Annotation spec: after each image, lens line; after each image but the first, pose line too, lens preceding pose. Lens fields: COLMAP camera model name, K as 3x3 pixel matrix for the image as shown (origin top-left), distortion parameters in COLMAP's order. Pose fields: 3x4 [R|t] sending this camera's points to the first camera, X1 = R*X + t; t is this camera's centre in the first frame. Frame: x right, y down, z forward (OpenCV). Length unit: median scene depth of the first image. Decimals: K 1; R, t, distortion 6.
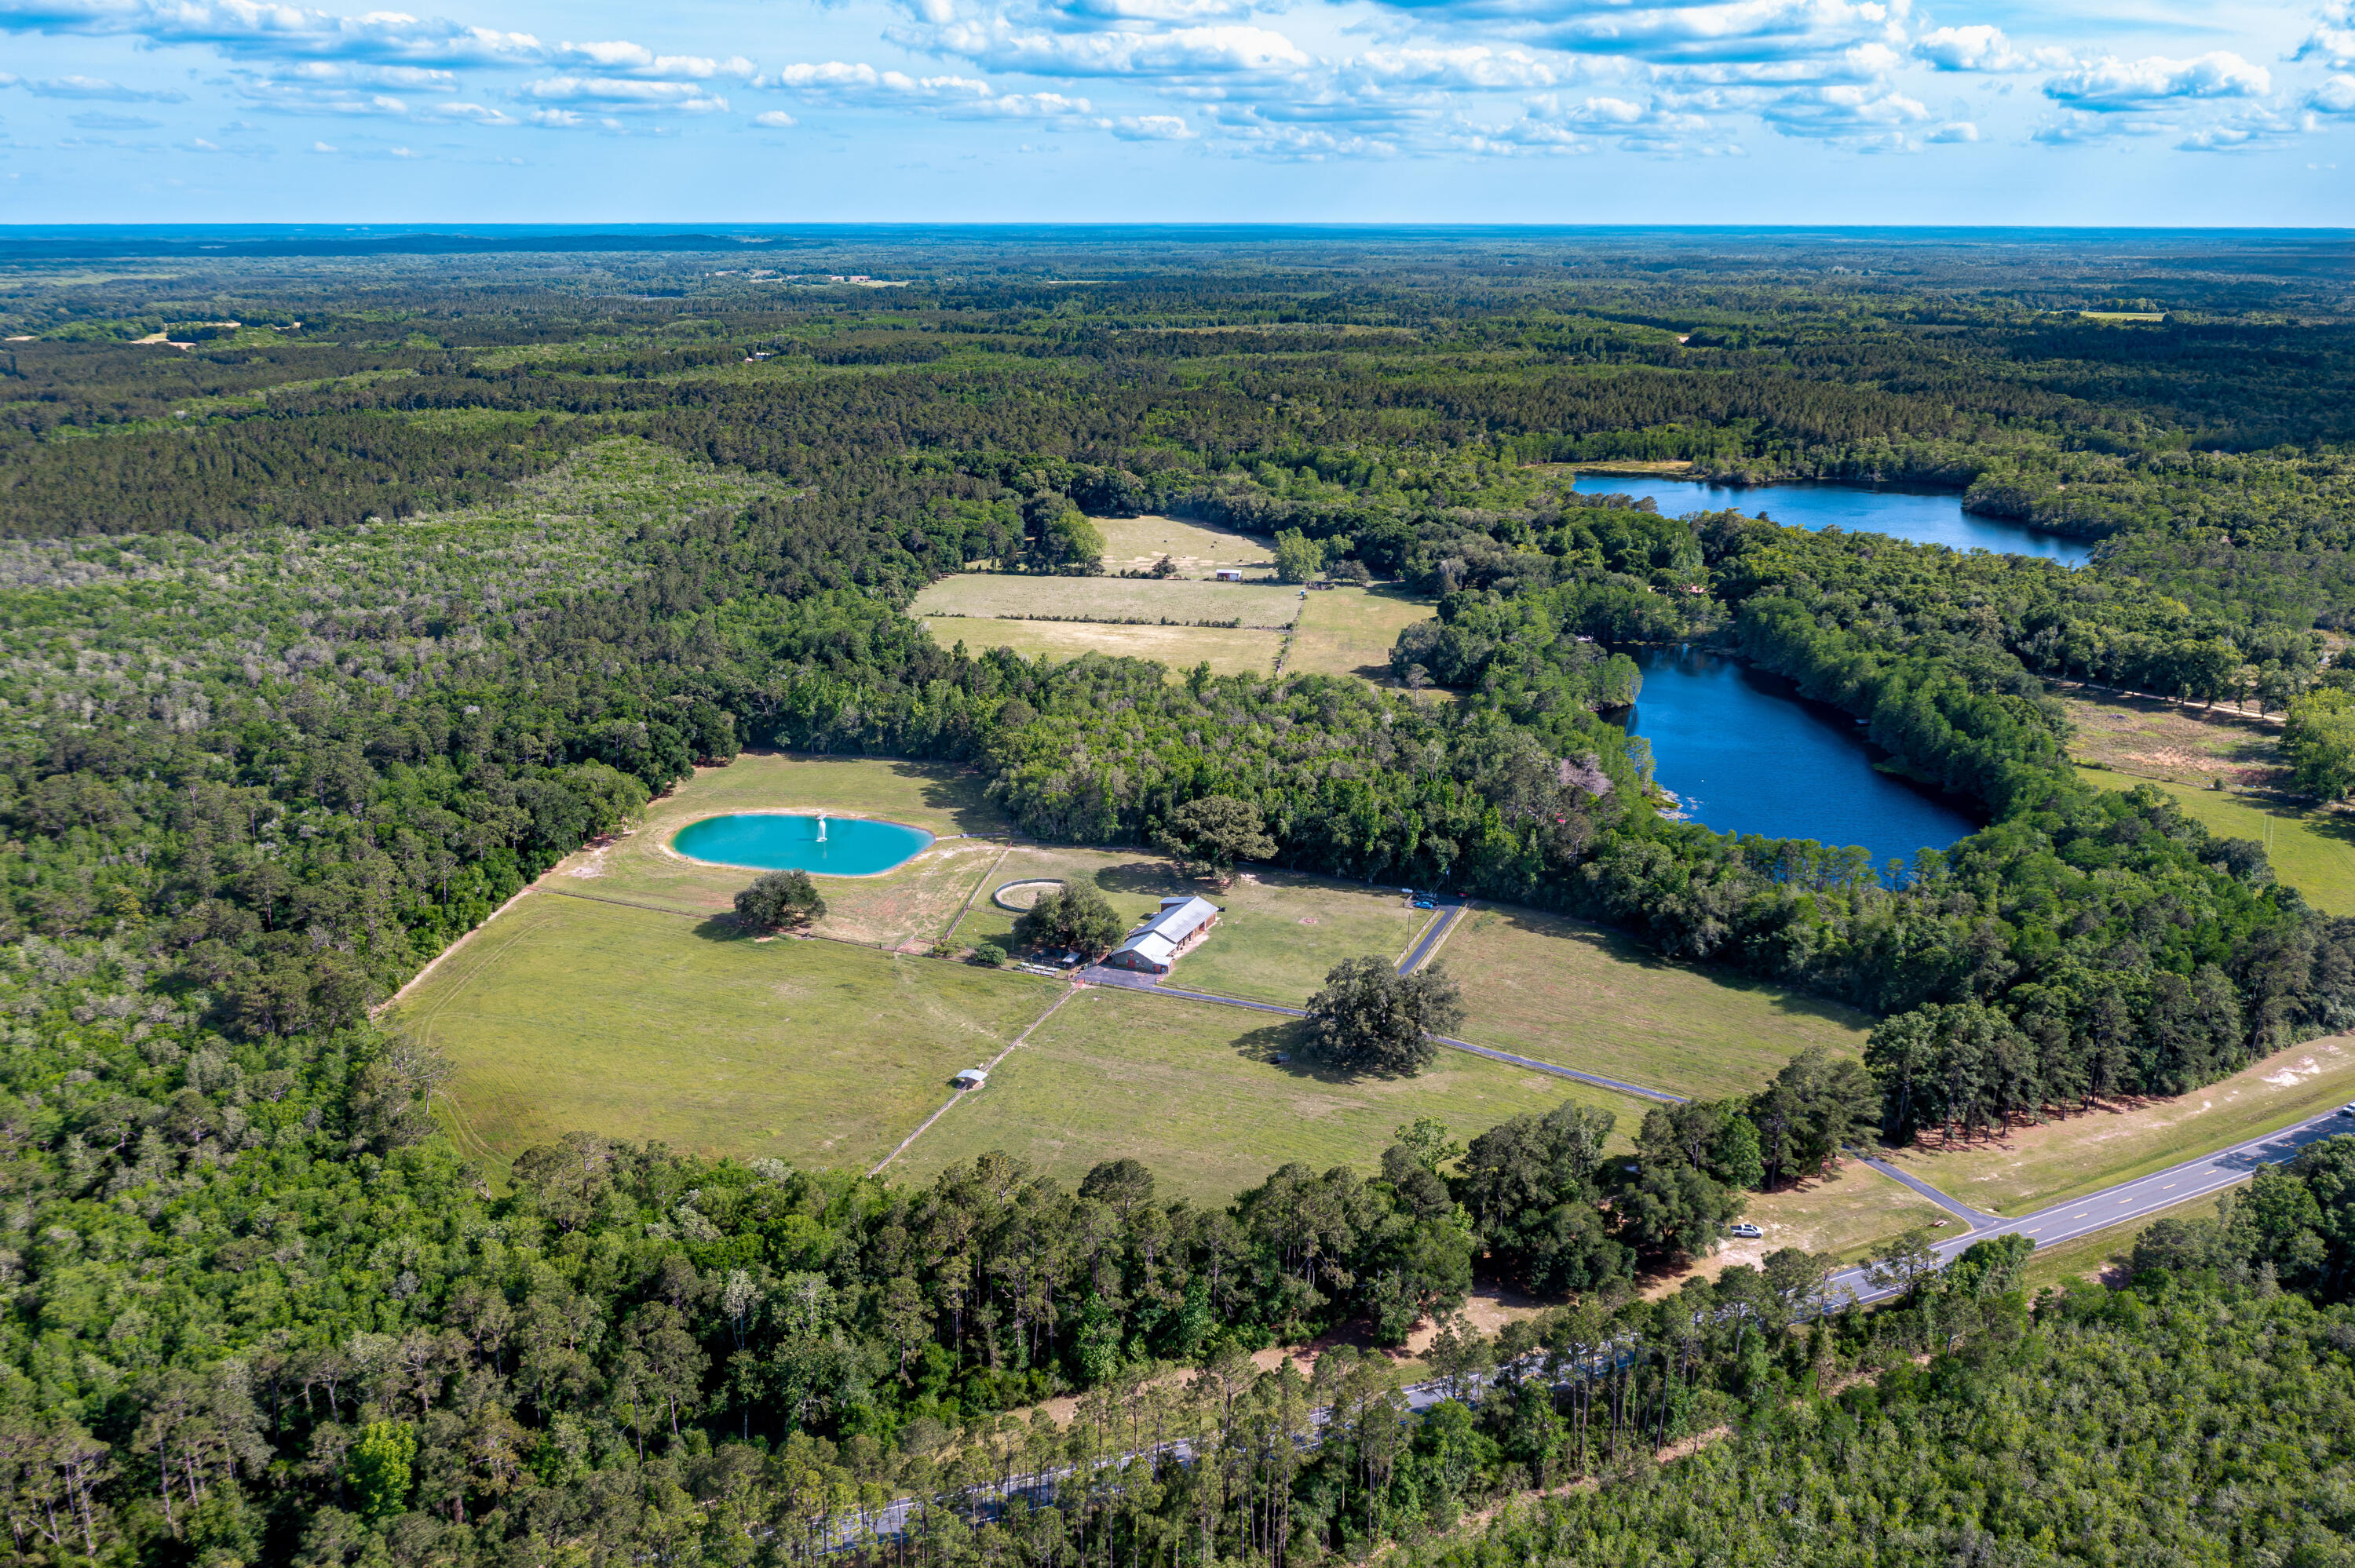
lens RADIAL K [[1959.6, 0, 1187.5], [0, 1959.6, 785.3], [0, 0, 1]] dist [0.002053, 0.002925]
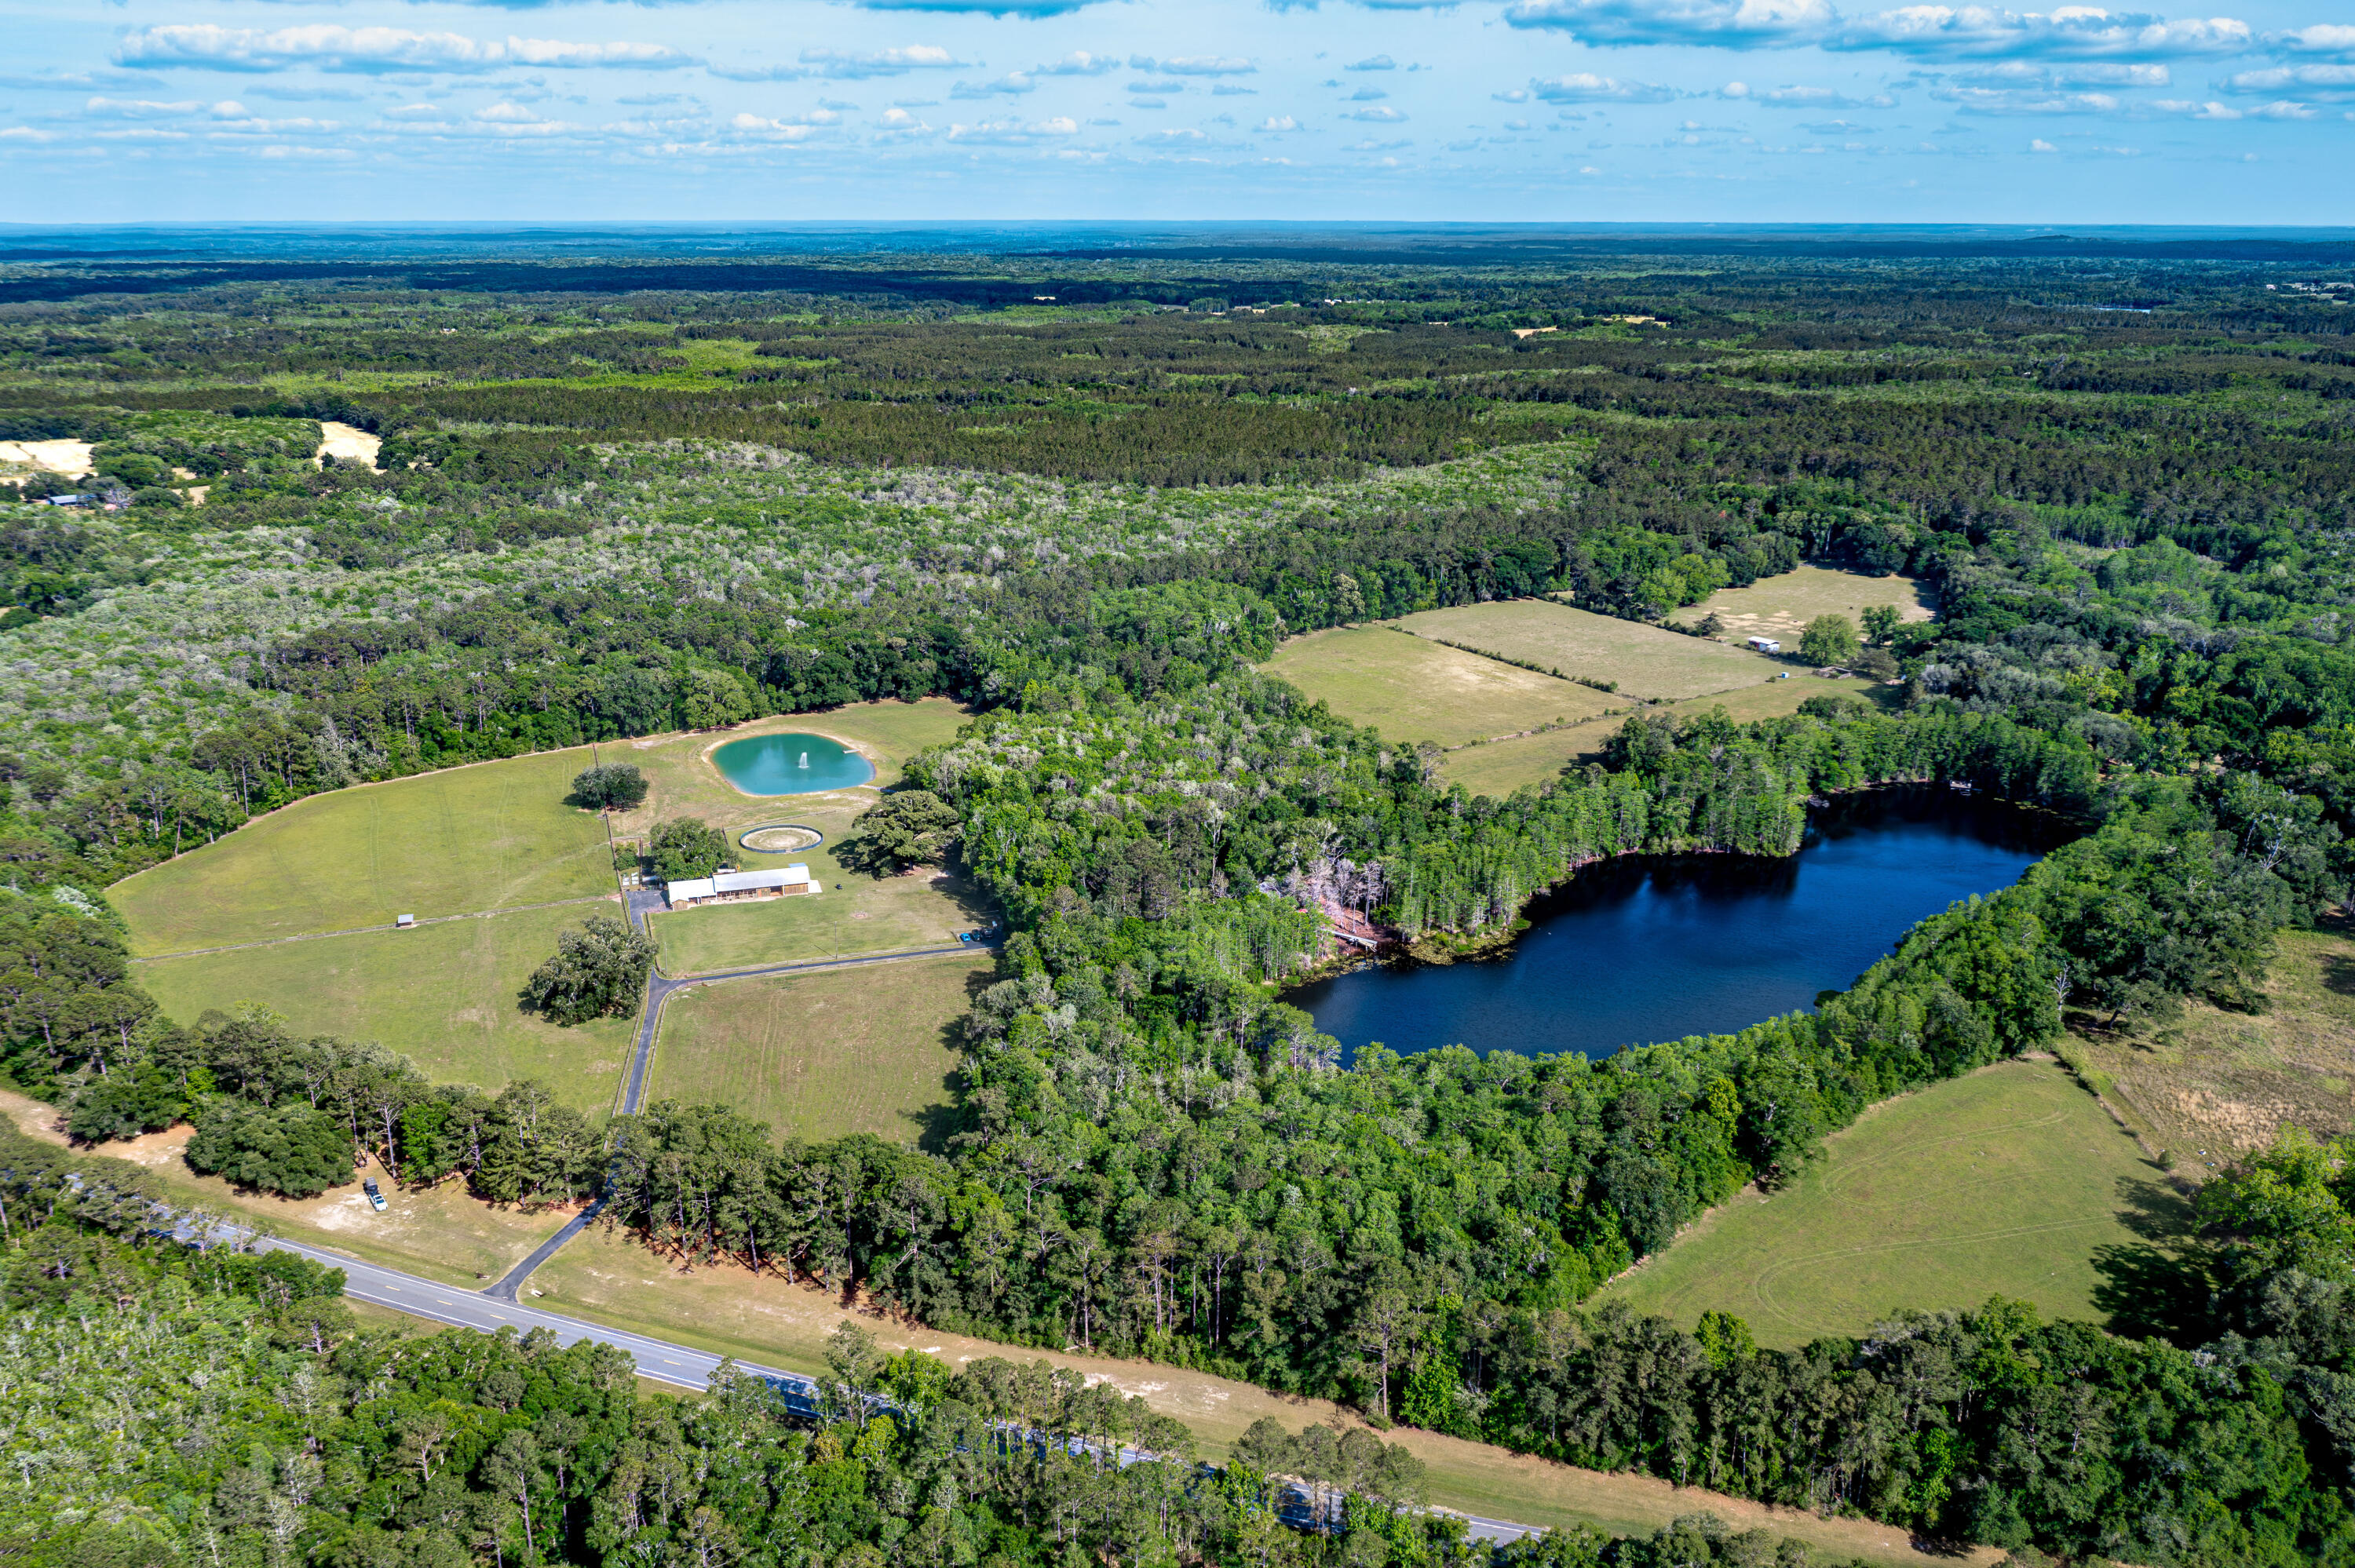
lens RADIAL K [[1959.6, 0, 1144.8], [0, 1959.6, 815.5], [0, 0, 1]] dist [0.002053, 0.002925]
pose [[0.694785, 0.220701, -0.684518, 0.839570], [-0.210925, 0.972431, 0.099441, -0.112728], [0.687594, 0.075292, 0.722182, 0.308340]]
